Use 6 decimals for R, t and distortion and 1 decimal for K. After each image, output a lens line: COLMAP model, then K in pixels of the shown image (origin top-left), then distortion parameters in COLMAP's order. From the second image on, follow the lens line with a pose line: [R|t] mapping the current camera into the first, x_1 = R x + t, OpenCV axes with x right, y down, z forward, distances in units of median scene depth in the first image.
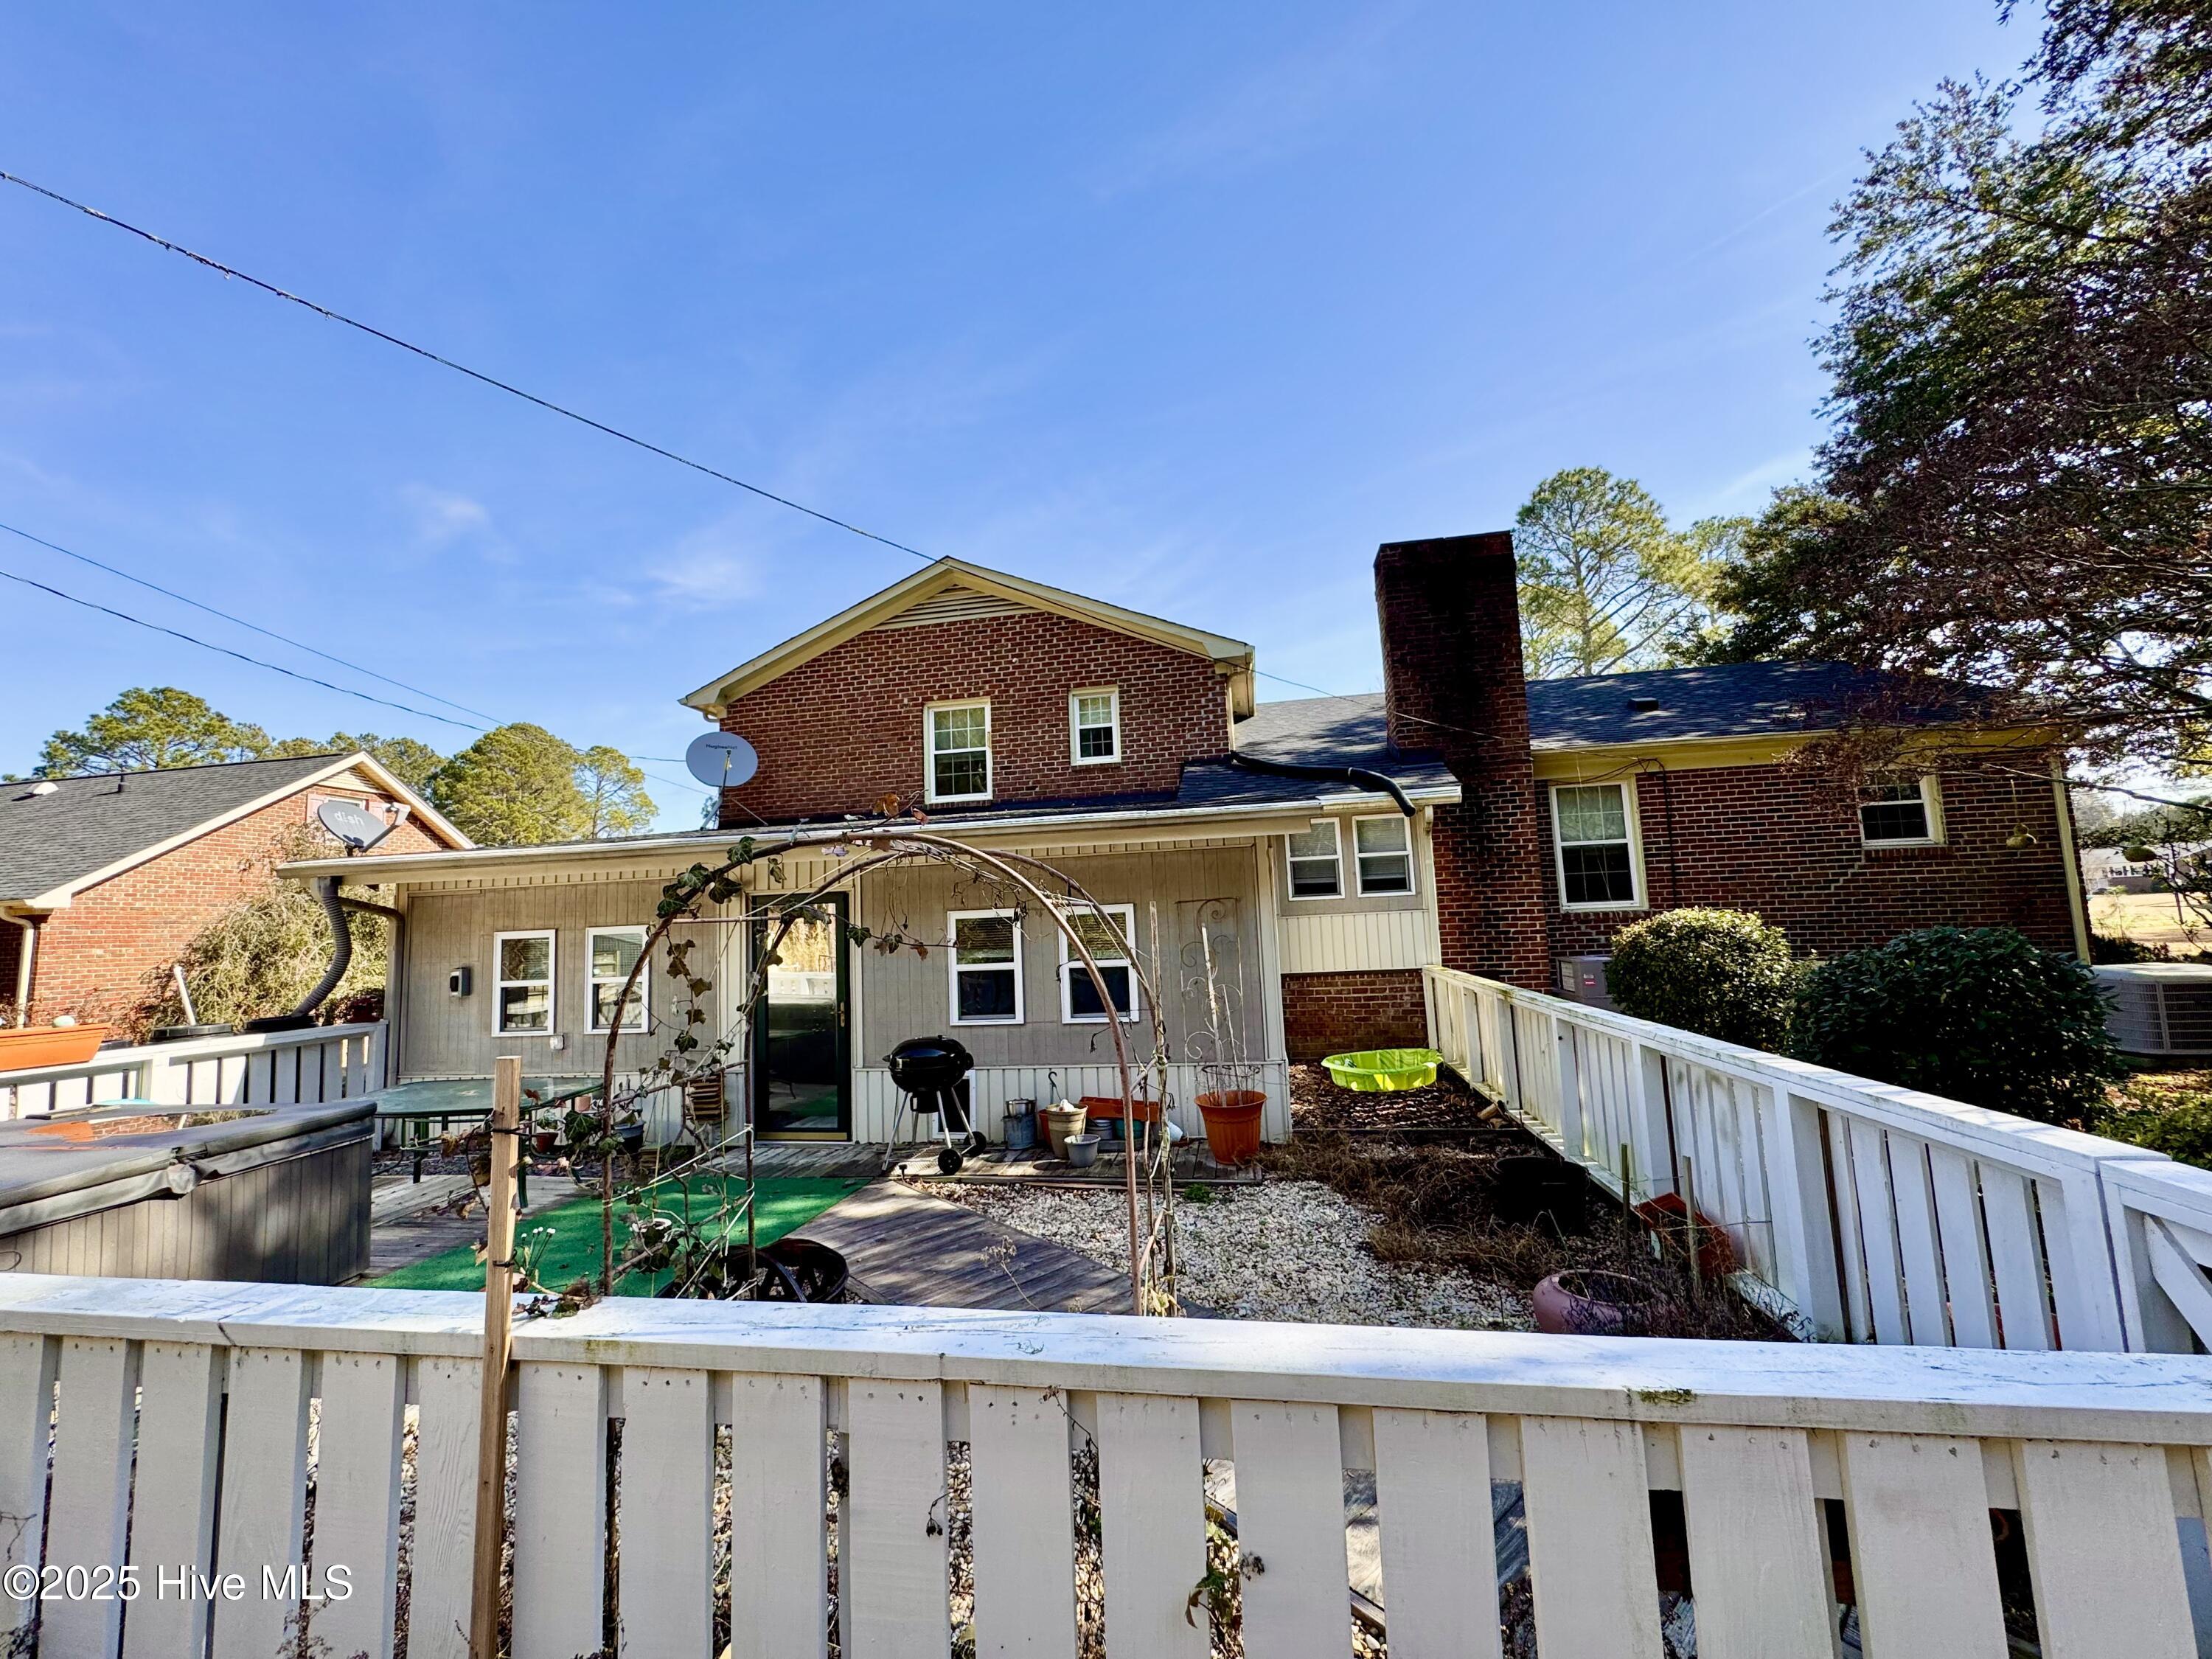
lens RADIAL K [[881.4, 0, 1108.5], [0, 881.4, 826.2], [0, 0, 1]] dist [-0.005956, 0.000083]
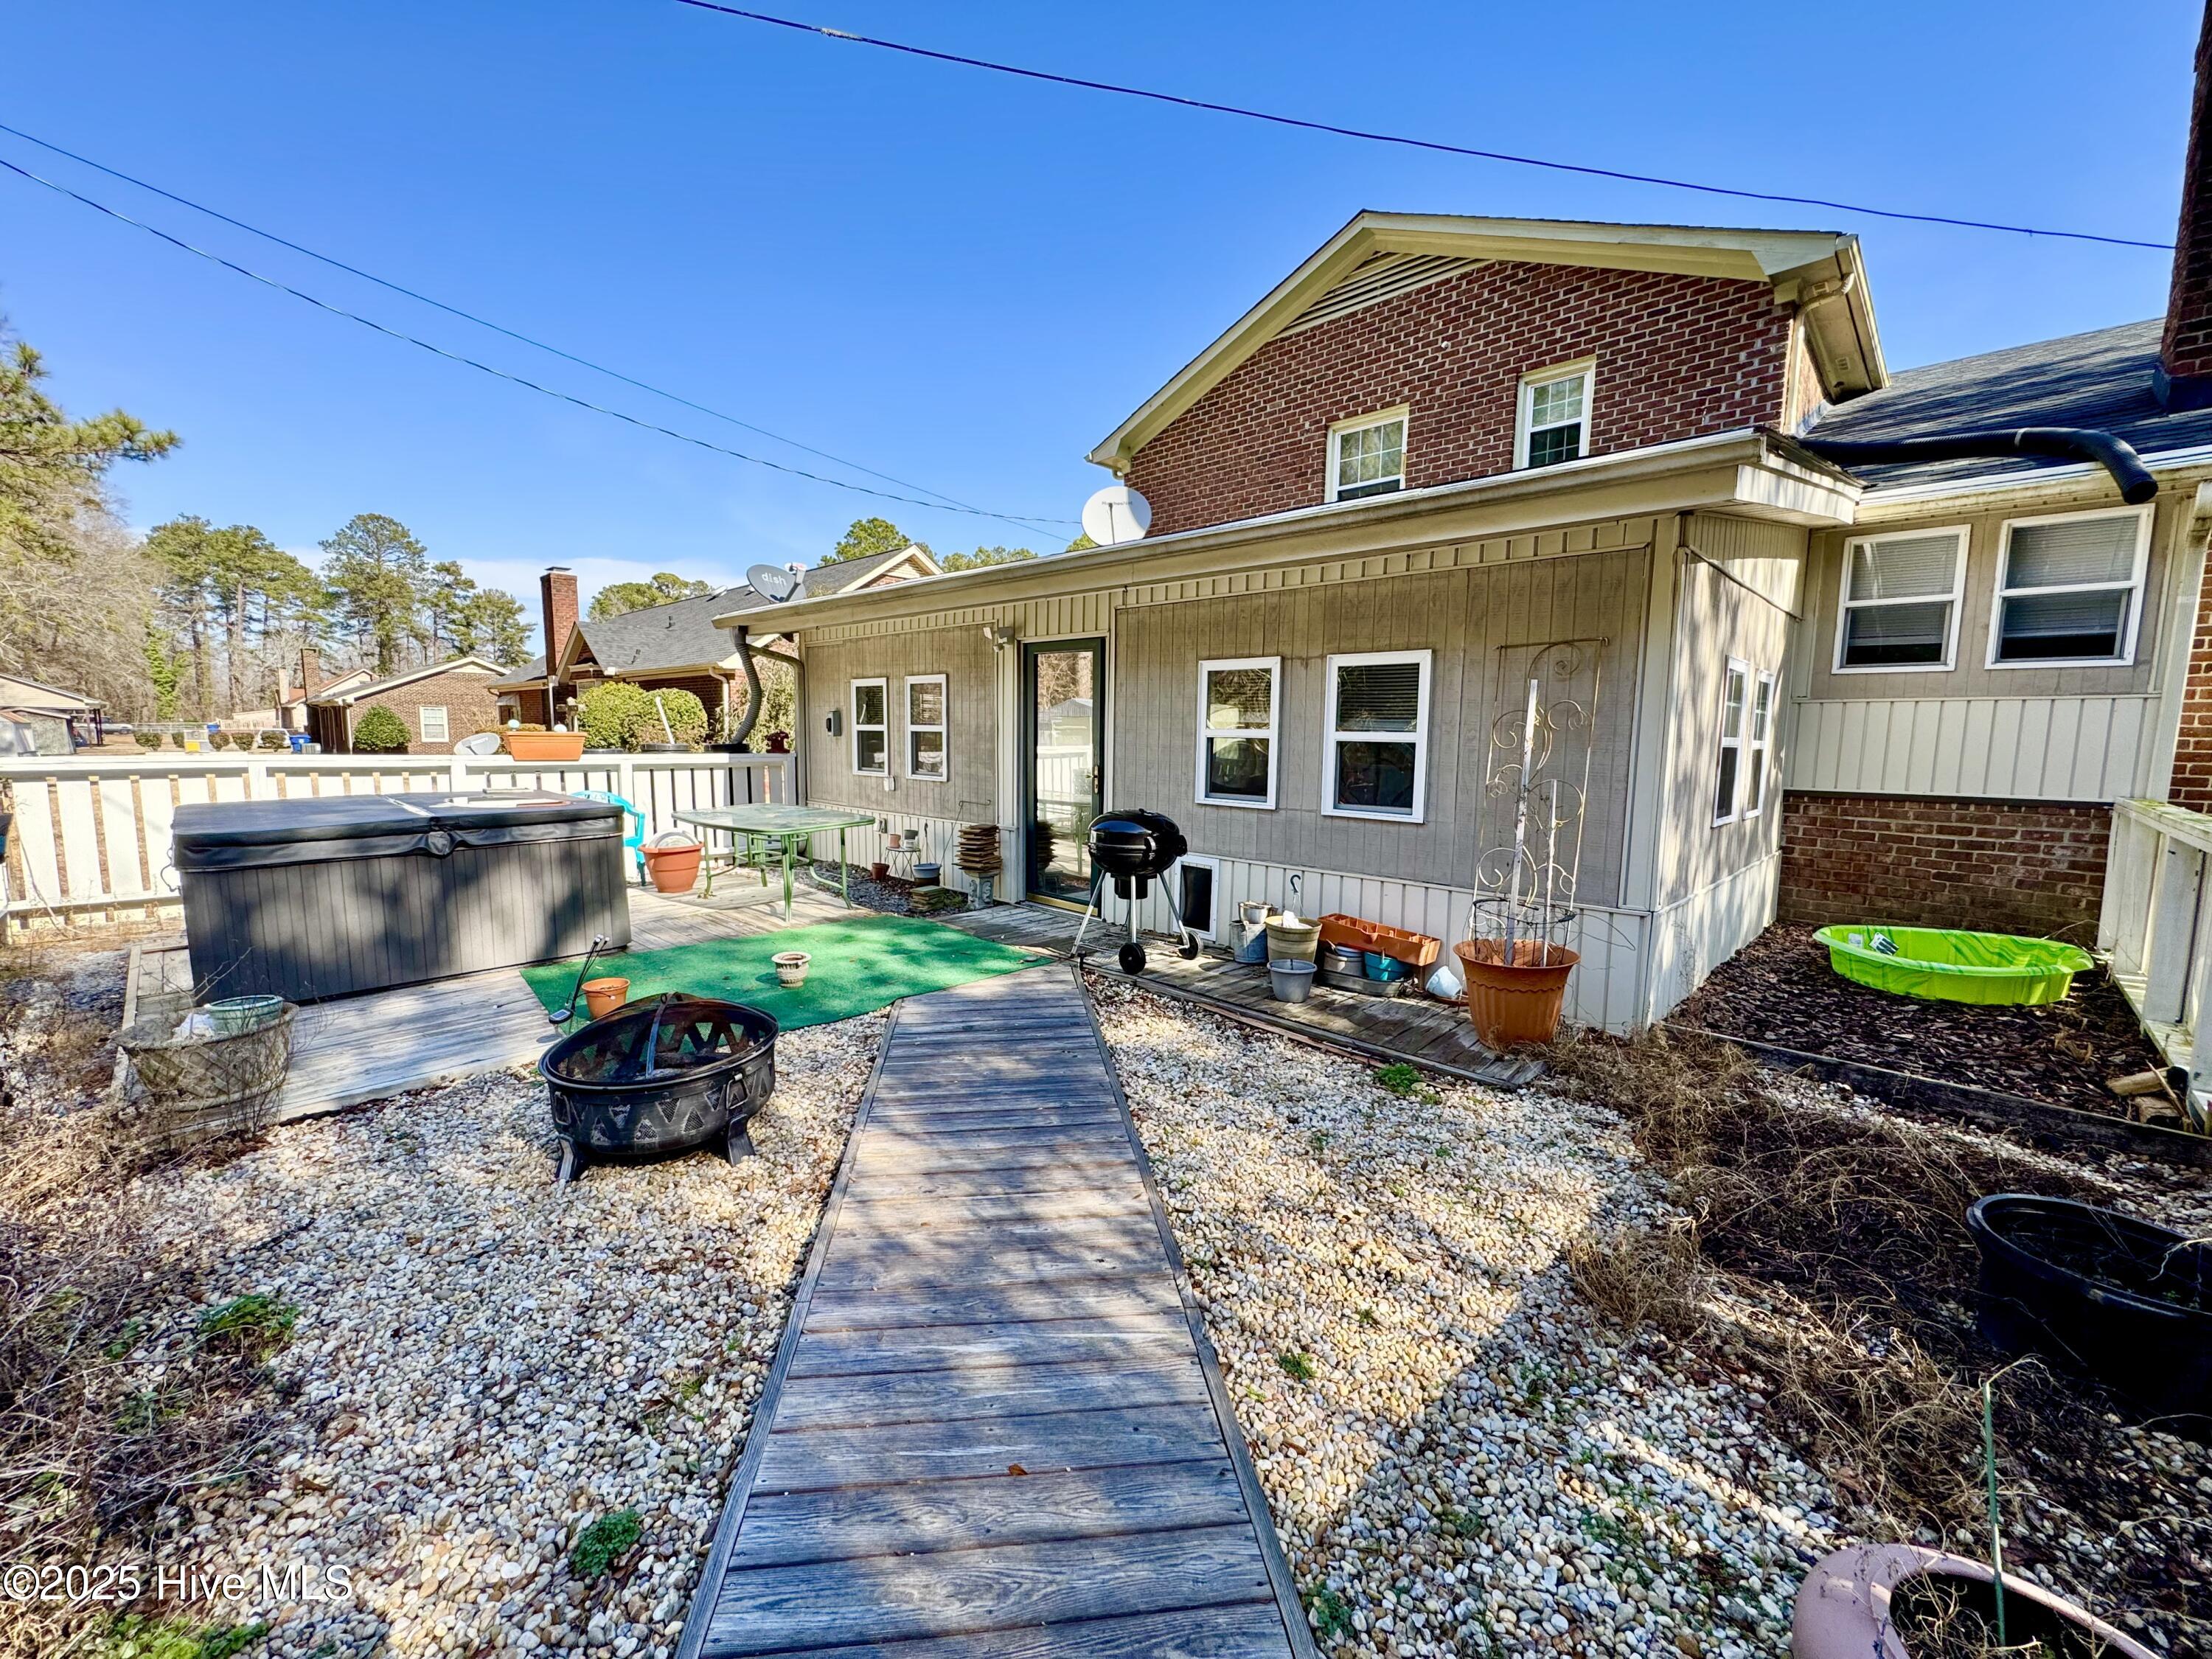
lens RADIAL K [[881.4, 0, 1104.7], [0, 881.4, 829.2], [0, 0, 1]] dist [-0.005956, 0.000083]
pose [[0.821174, 0.117195, -0.558514, 0.146581], [0.014371, 0.974129, 0.225534, 0.046091], [0.570497, -0.193229, 0.798246, 0.210465]]
